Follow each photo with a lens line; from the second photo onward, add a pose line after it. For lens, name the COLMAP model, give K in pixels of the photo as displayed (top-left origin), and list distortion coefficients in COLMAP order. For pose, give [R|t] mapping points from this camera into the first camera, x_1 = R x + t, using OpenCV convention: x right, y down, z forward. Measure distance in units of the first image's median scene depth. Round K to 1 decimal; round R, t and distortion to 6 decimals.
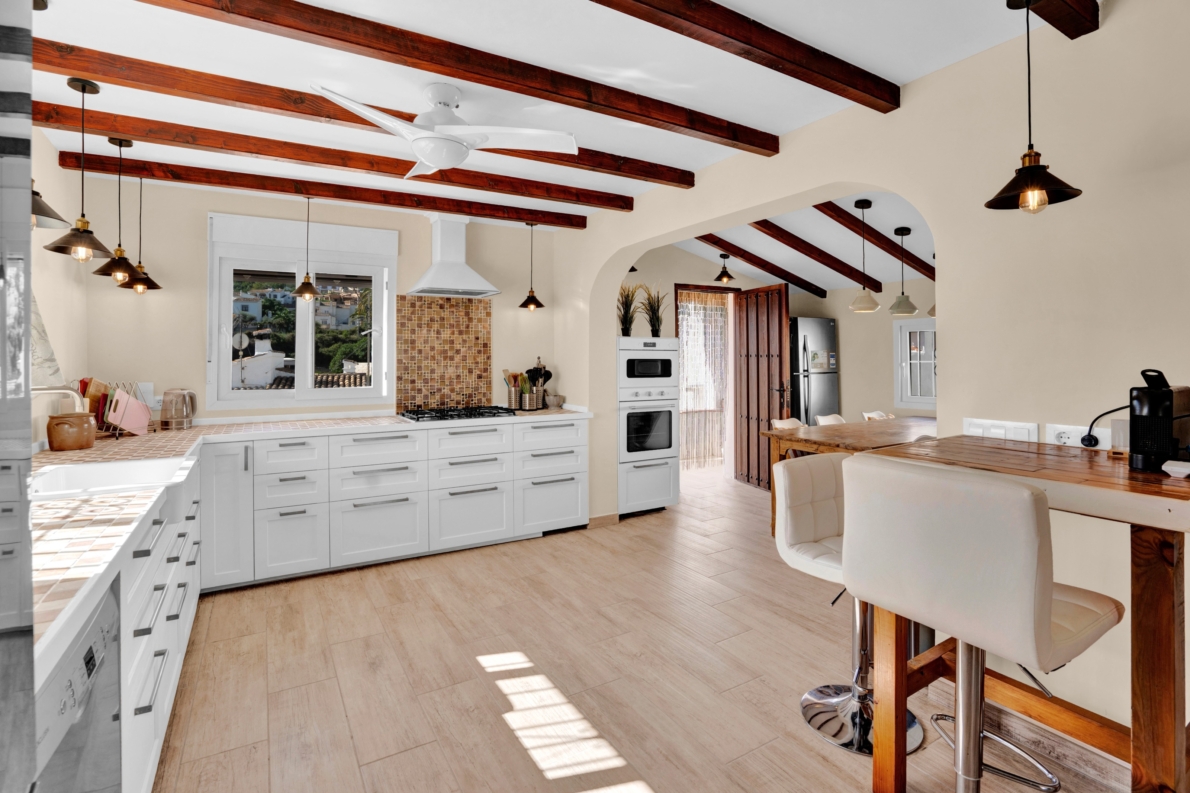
lens RADIAL K [[569.5, 0, 599.8], [0, 569.5, 353.0], [0, 0, 1]] dist [-0.053406, 0.015869]
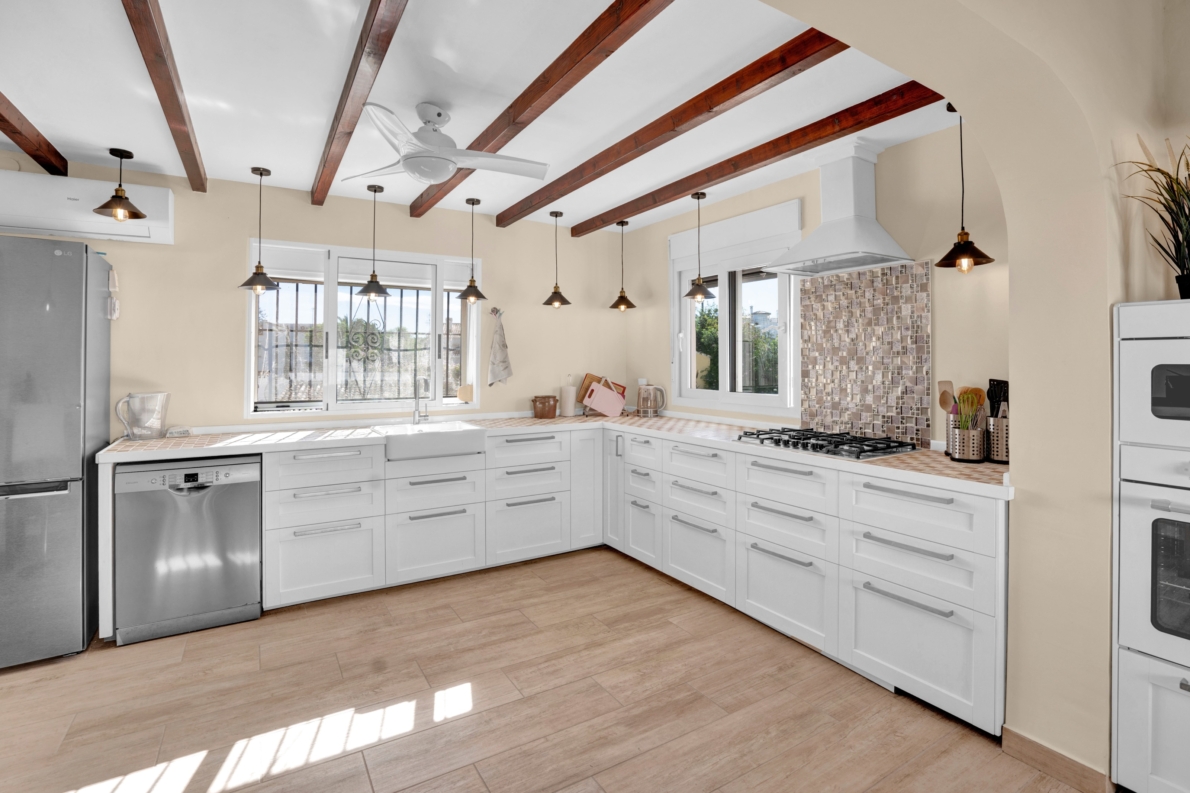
lens RADIAL K [[569.5, 0, 599.8], [0, 569.5, 353.0], [0, 0, 1]] dist [-0.053406, 0.015869]
pose [[0.013461, -0.010949, -0.999849, 0.536890], [0.005897, 0.999924, -0.010870, 0.006593], [0.999892, -0.005750, 0.013524, 0.904712]]
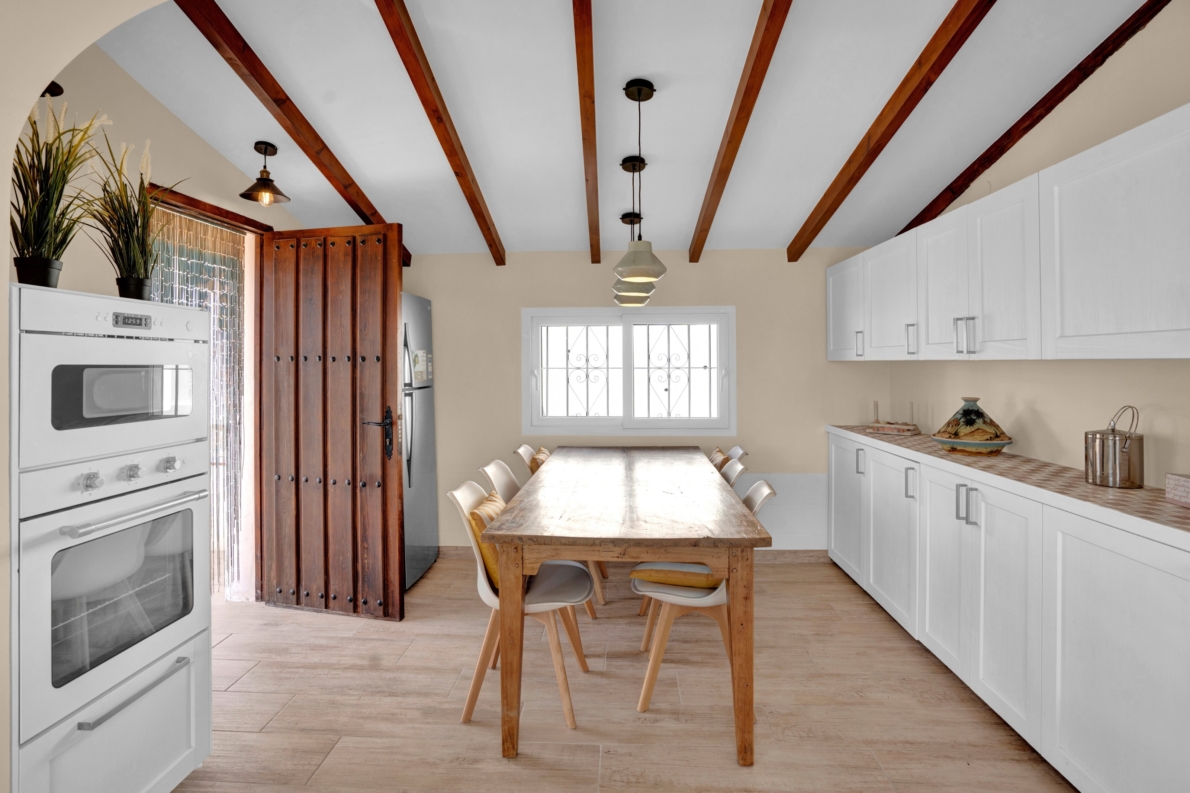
lens RADIAL K [[606.5, 0, 591.9], [0, 606.5, 361.5], [0, 0, 1]] dist [-0.000401, 0.000292]
pose [[0.570326, 0.001958, 0.821416, -0.067137], [-0.004548, 0.999989, 0.000774, 0.010337], [-0.821406, -0.004178, 0.570329, 0.844355]]
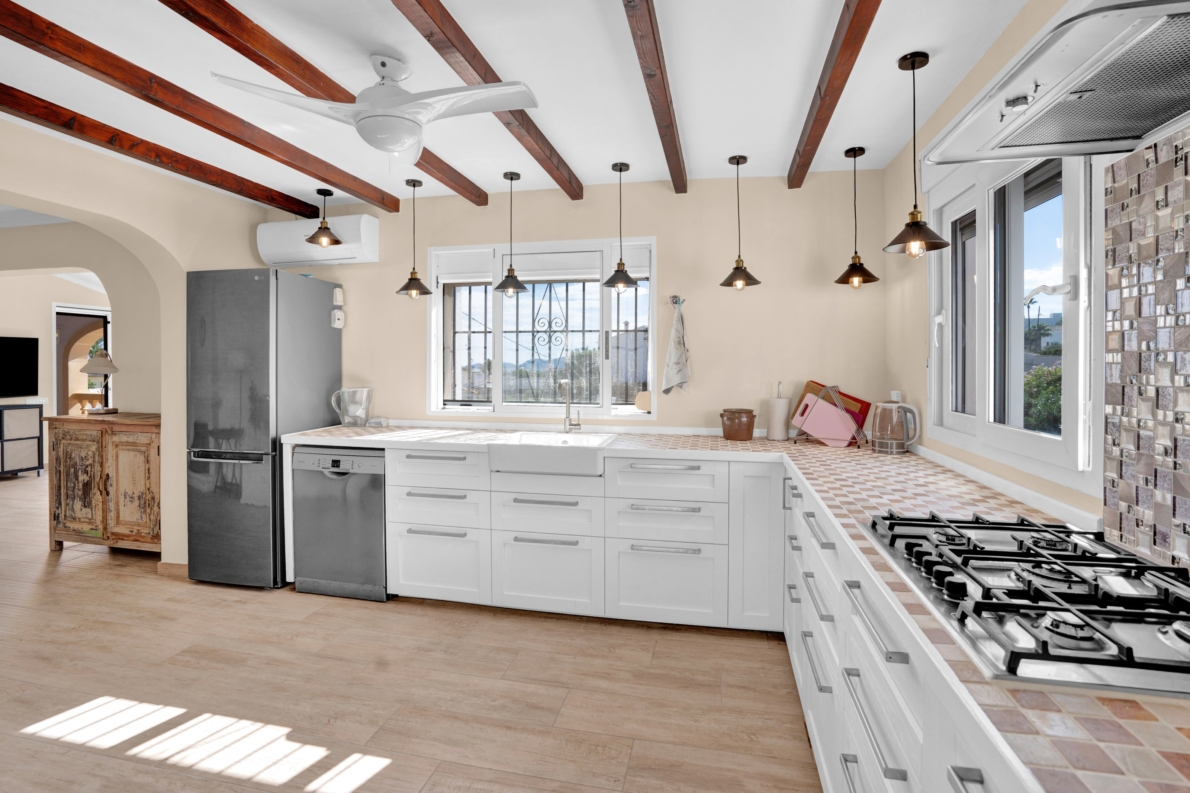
lens RADIAL K [[563.4, 0, 594.2], [0, 563.4, 367.1], [0, 0, 1]] dist [-0.052886, 0.013275]
pose [[-0.685031, 0.006847, -0.728482, 0.093984], [0.003383, 0.999975, 0.006217, 0.010801], [0.728506, 0.001795, -0.685037, 1.271496]]
